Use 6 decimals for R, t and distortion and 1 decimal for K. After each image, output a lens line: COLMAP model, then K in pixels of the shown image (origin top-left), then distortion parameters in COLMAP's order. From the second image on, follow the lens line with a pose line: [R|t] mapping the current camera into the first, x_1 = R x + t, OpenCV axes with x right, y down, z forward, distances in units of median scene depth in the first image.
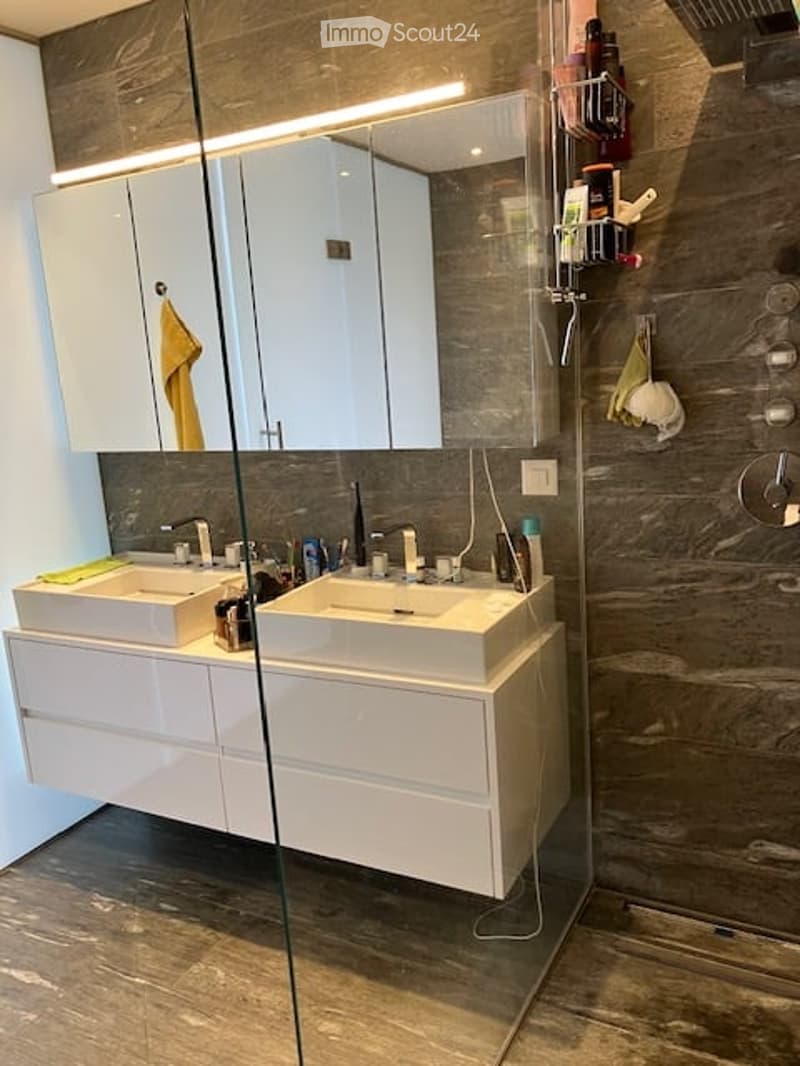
lens RADIAL K [[896.0, 0, 400.0], [0, 896.0, 533.0], [0, 0, 1]] dist [-0.010099, -0.005707]
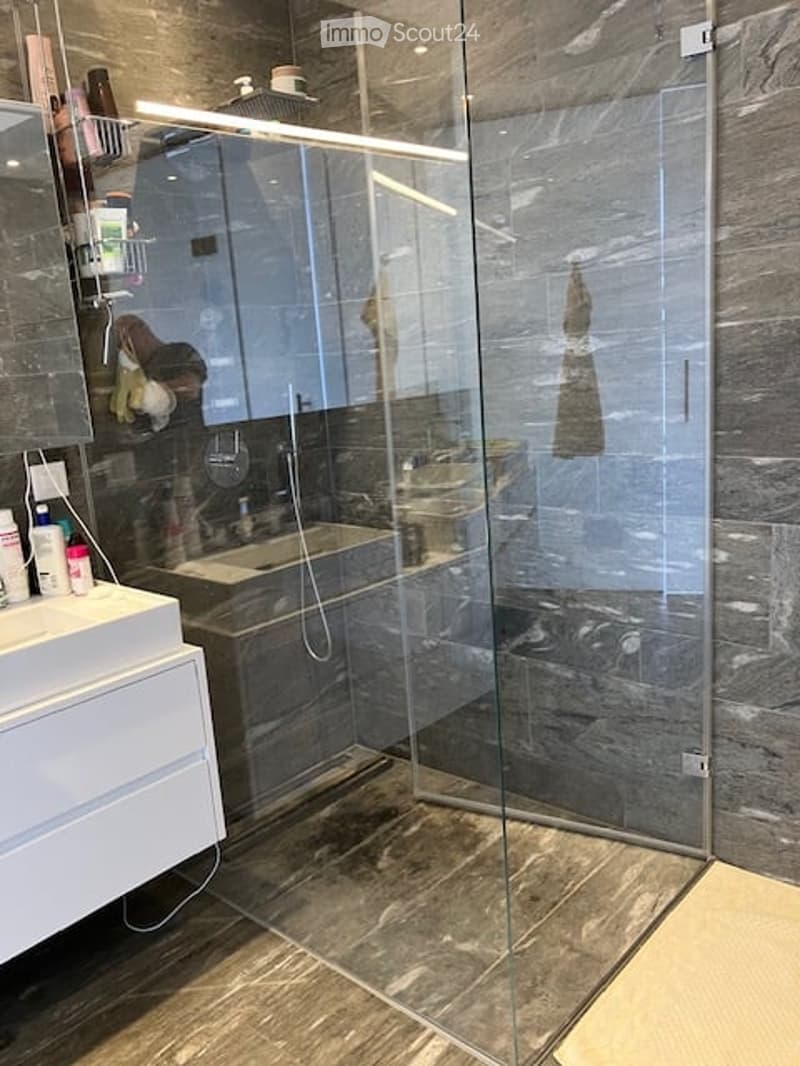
lens RADIAL K [[896.0, 0, 400.0], [0, 896.0, 533.0], [0, 0, 1]] dist [-0.010099, -0.005707]
pose [[0.229444, -0.159497, 0.960165, -0.850219], [0.232478, 0.966910, 0.105064, -0.022671], [-0.945150, 0.199111, 0.258931, 0.436934]]
